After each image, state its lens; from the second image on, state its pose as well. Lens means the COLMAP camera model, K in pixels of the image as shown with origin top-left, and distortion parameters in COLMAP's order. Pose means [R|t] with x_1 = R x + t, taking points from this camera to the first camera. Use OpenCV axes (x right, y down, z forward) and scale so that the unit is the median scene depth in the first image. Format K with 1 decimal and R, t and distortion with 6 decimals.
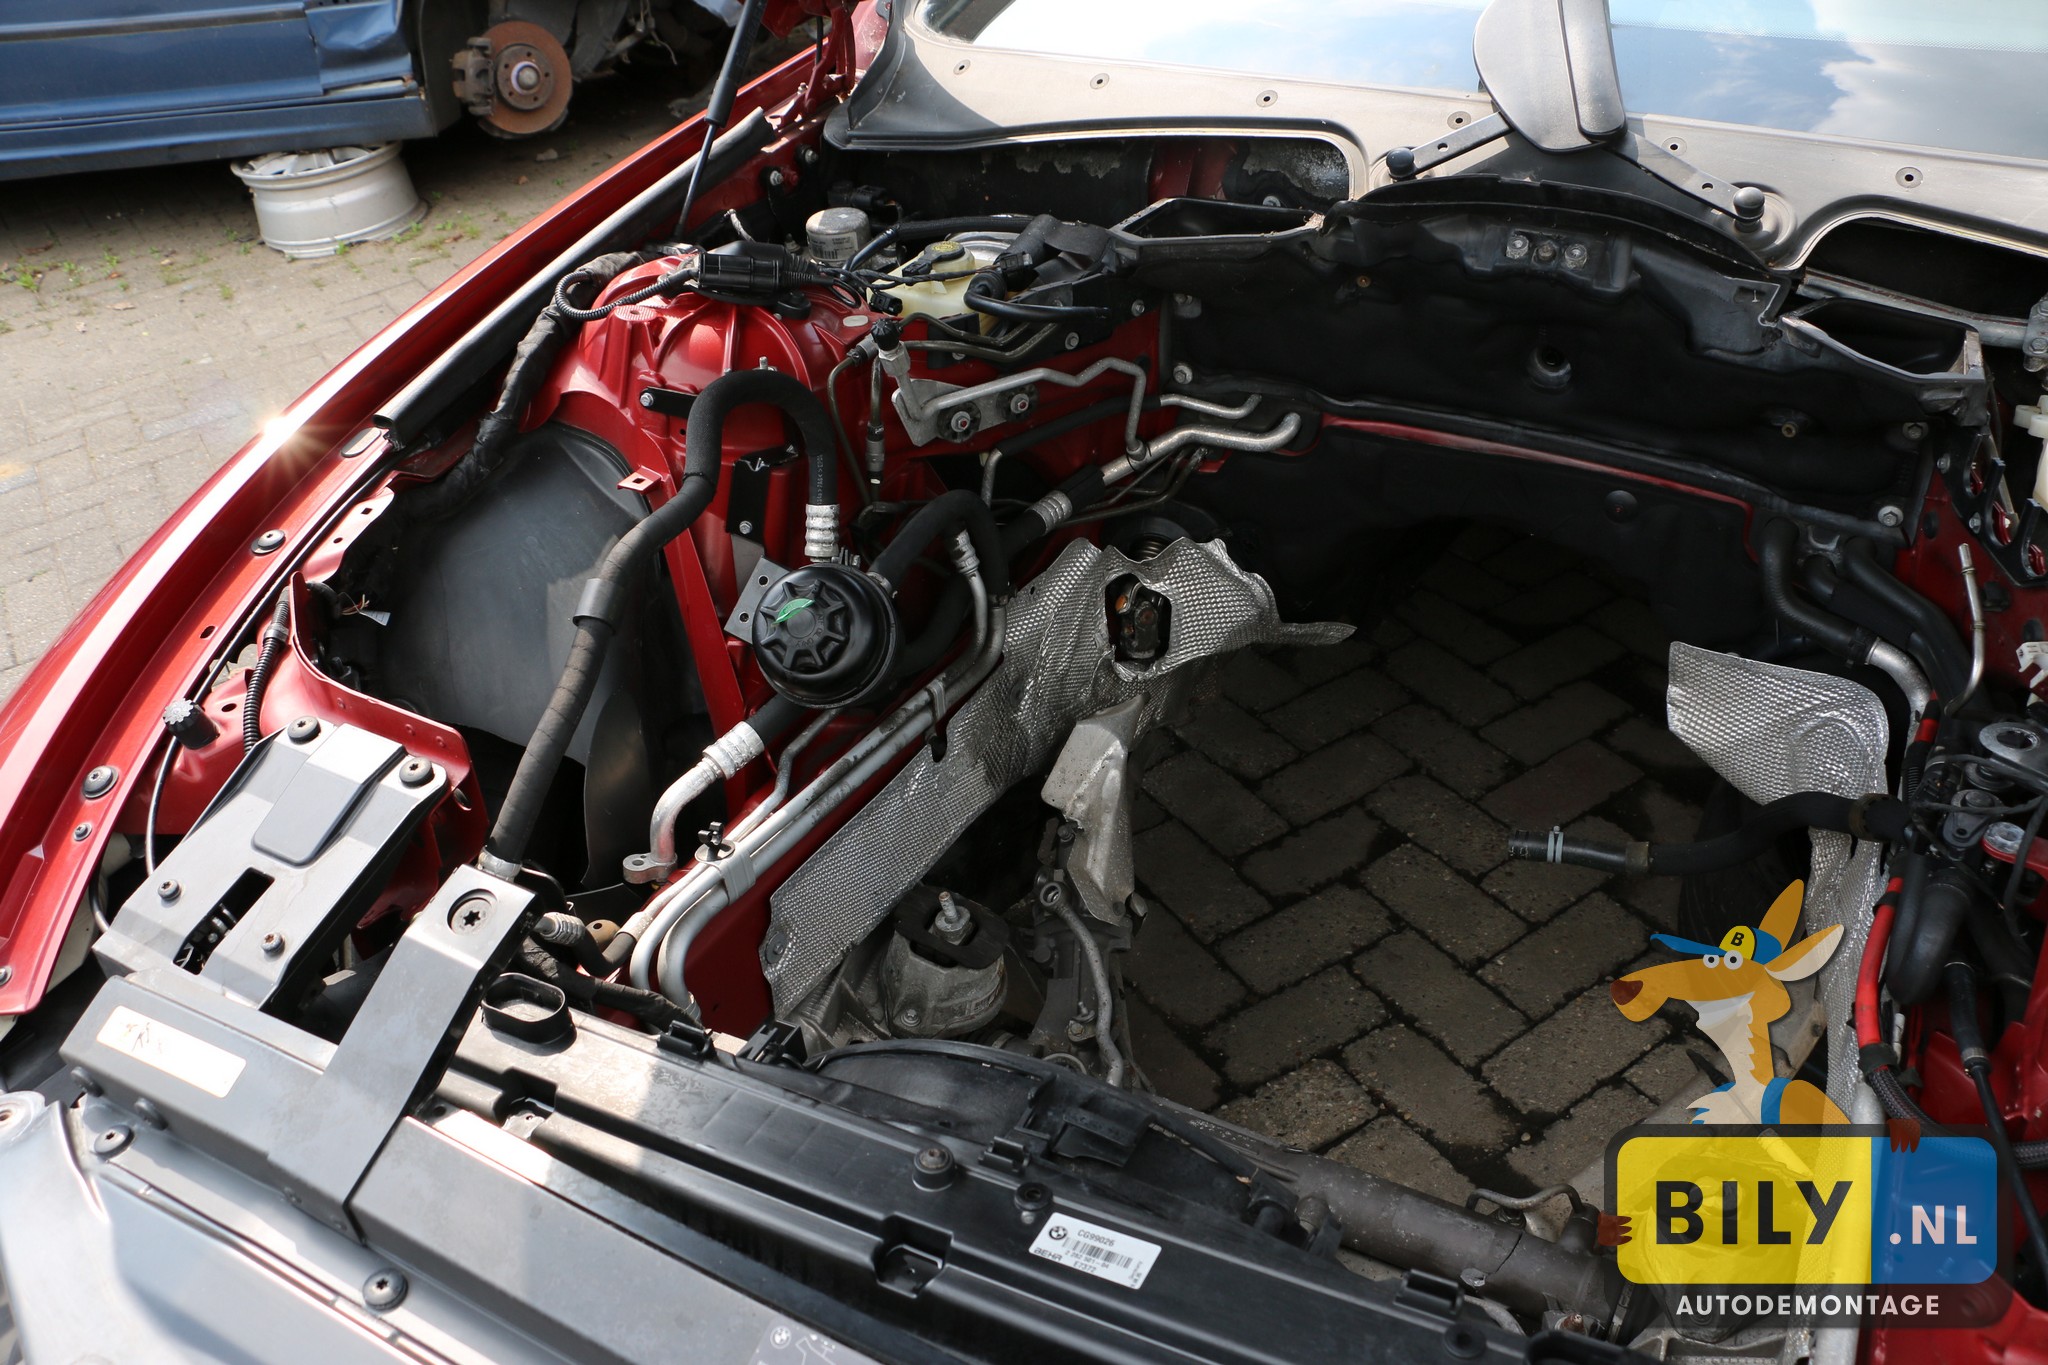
lens RADIAL K [[1689.2, 0, 1024.0], [0, 1689.2, 682.5], [0, 0, 1]] dist [-0.209150, 0.177693]
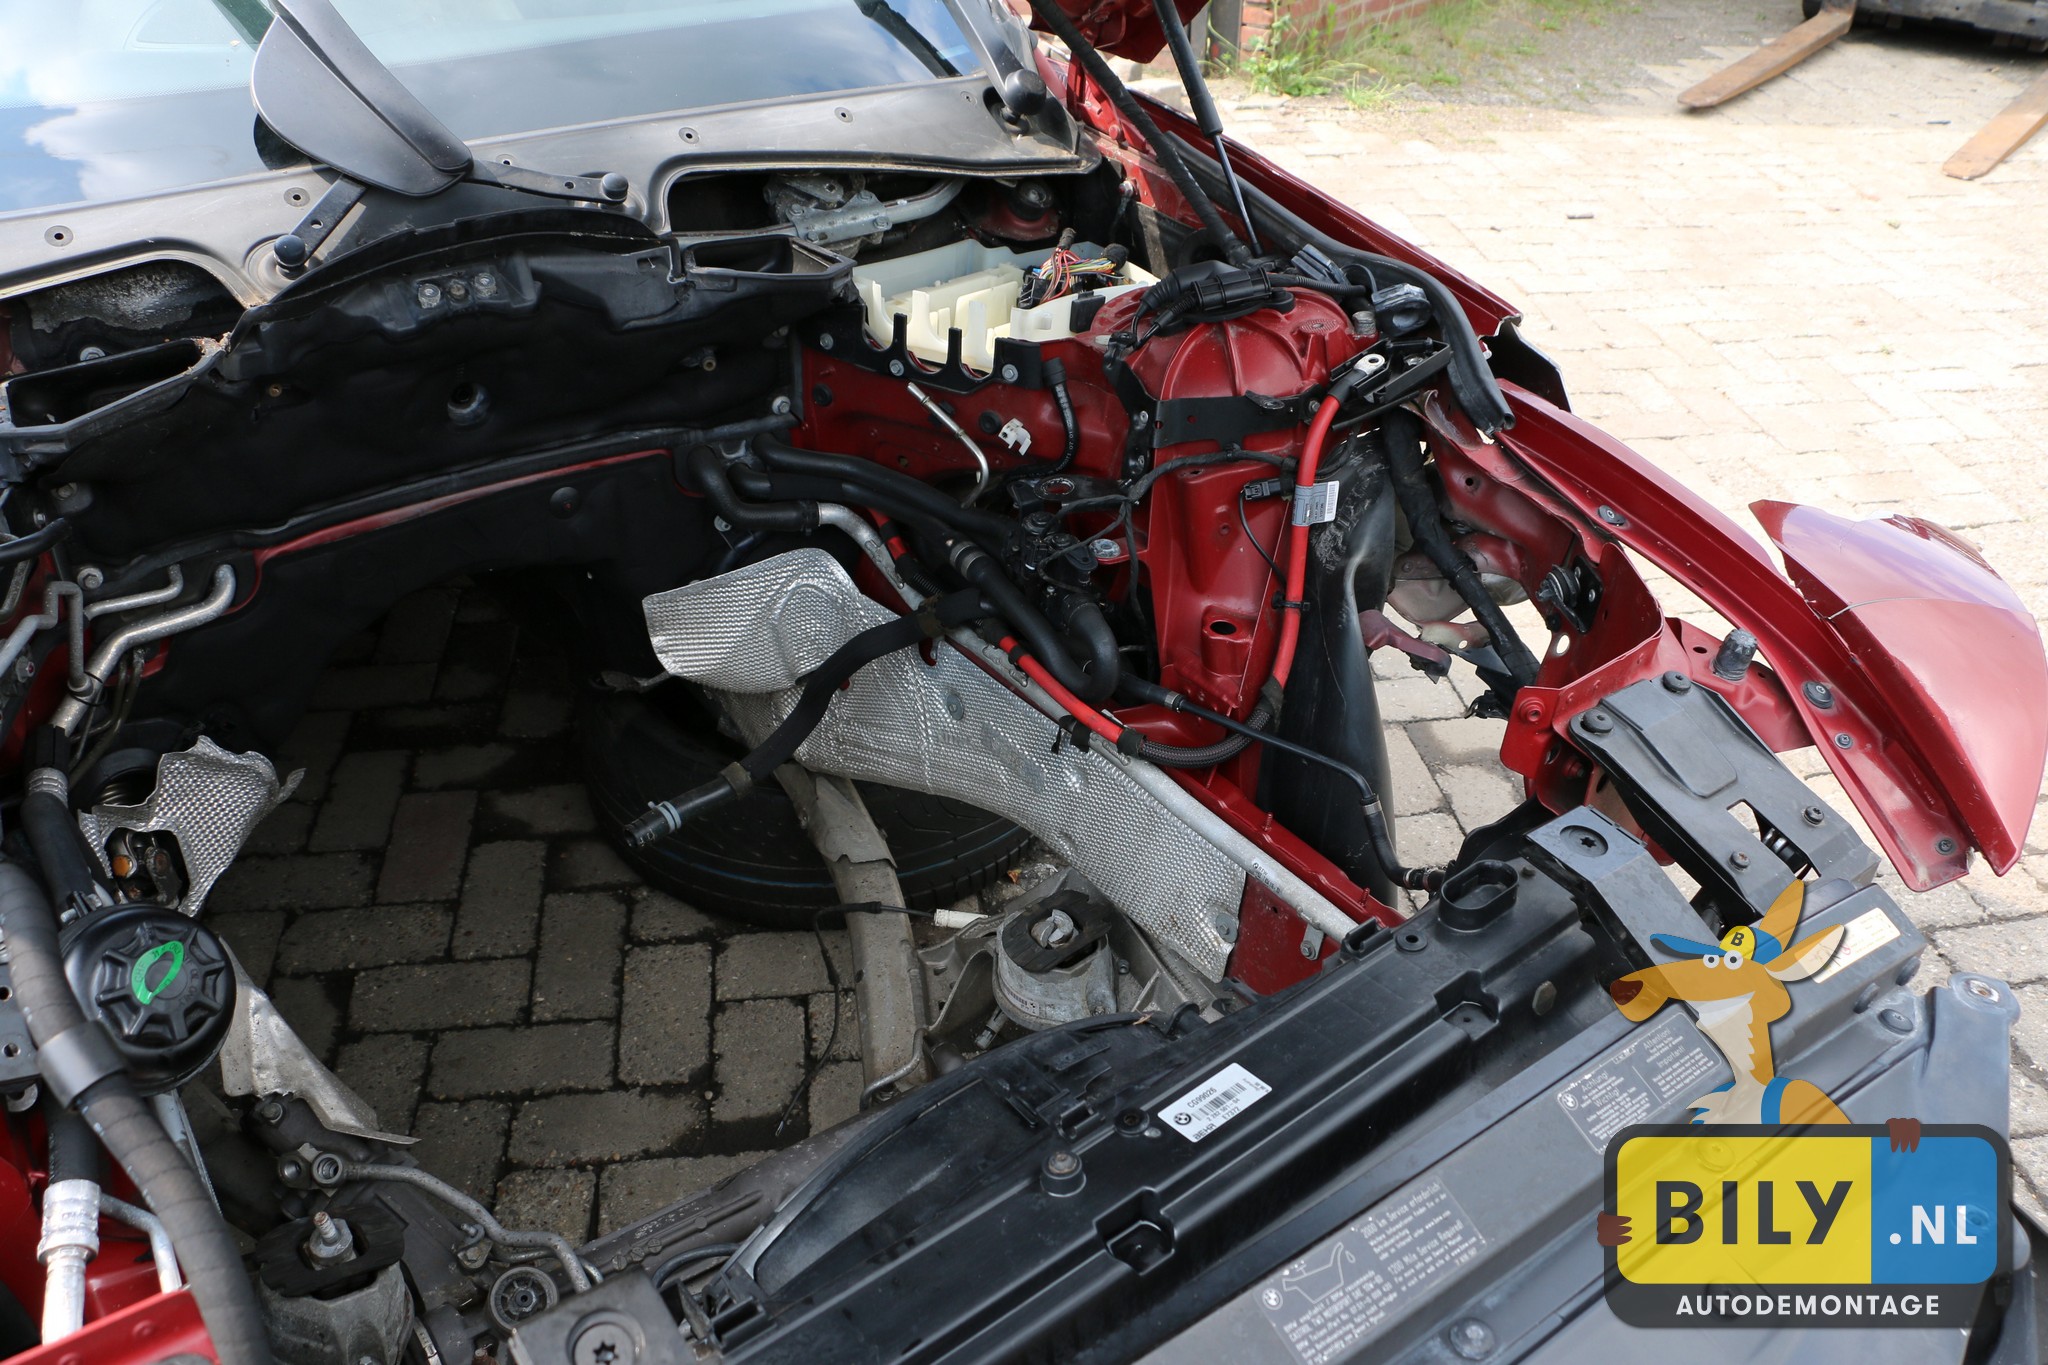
lens RADIAL K [[1689.2, 0, 1024.0], [0, 1689.2, 682.5], [0, 0, 1]] dist [-0.209150, 0.177693]
pose [[0.399531, -0.431505, 0.808813, -0.437959], [0.466530, 0.855198, 0.225799, -0.114659], [-0.789129, 0.287121, 0.542989, 0.232933]]
